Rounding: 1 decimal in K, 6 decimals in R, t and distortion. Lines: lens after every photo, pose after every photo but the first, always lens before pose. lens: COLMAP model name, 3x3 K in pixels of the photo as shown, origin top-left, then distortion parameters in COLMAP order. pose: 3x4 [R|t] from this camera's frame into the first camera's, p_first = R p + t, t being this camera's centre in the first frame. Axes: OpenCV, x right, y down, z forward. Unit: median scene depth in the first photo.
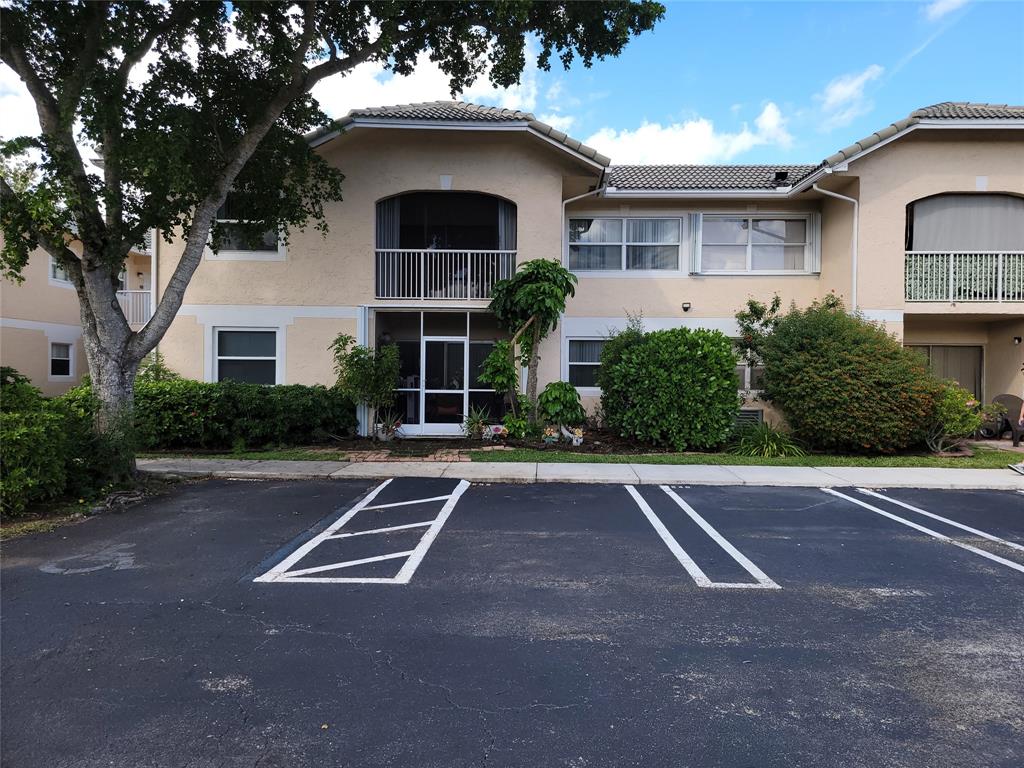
lens RADIAL K [[709.2, 0, 530.0], [0, 709.2, 379.9], [0, 0, 1]] dist [0.075886, -0.060712]
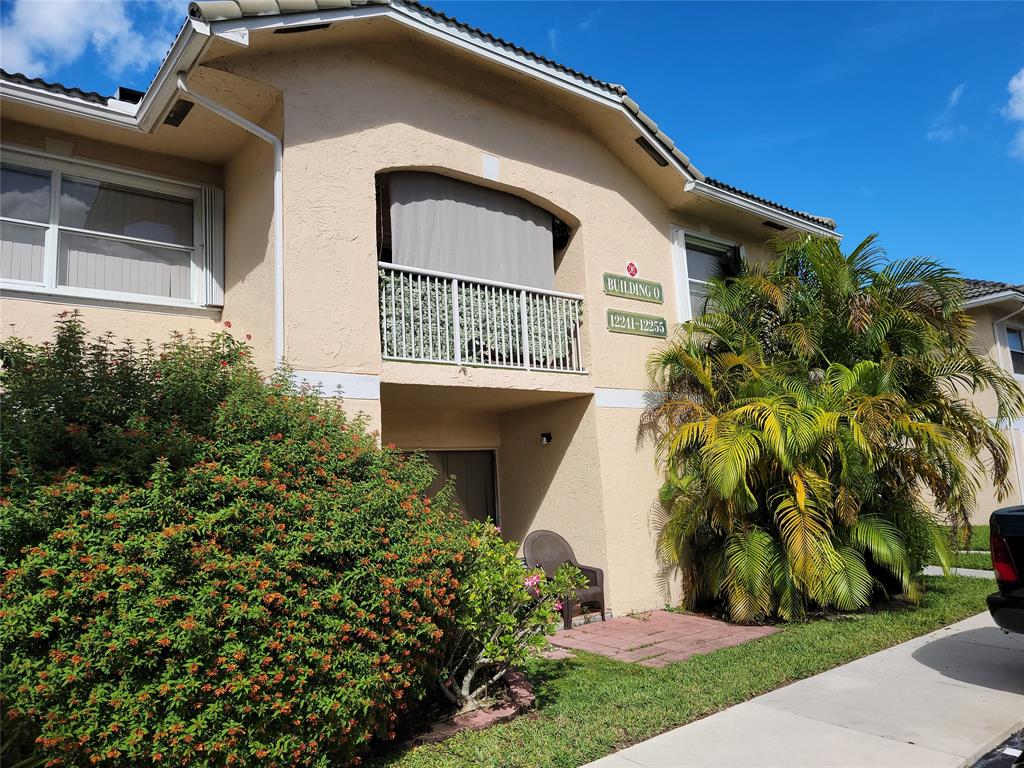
lens RADIAL K [[709.2, 0, 530.0], [0, 709.2, 379.9], [0, 0, 1]] dist [0.075886, -0.060712]
pose [[0.777105, 0.042137, 0.627959, 0.293720], [0.064983, 0.987052, -0.146649, -0.017021], [-0.626007, 0.154769, 0.764305, 0.566266]]
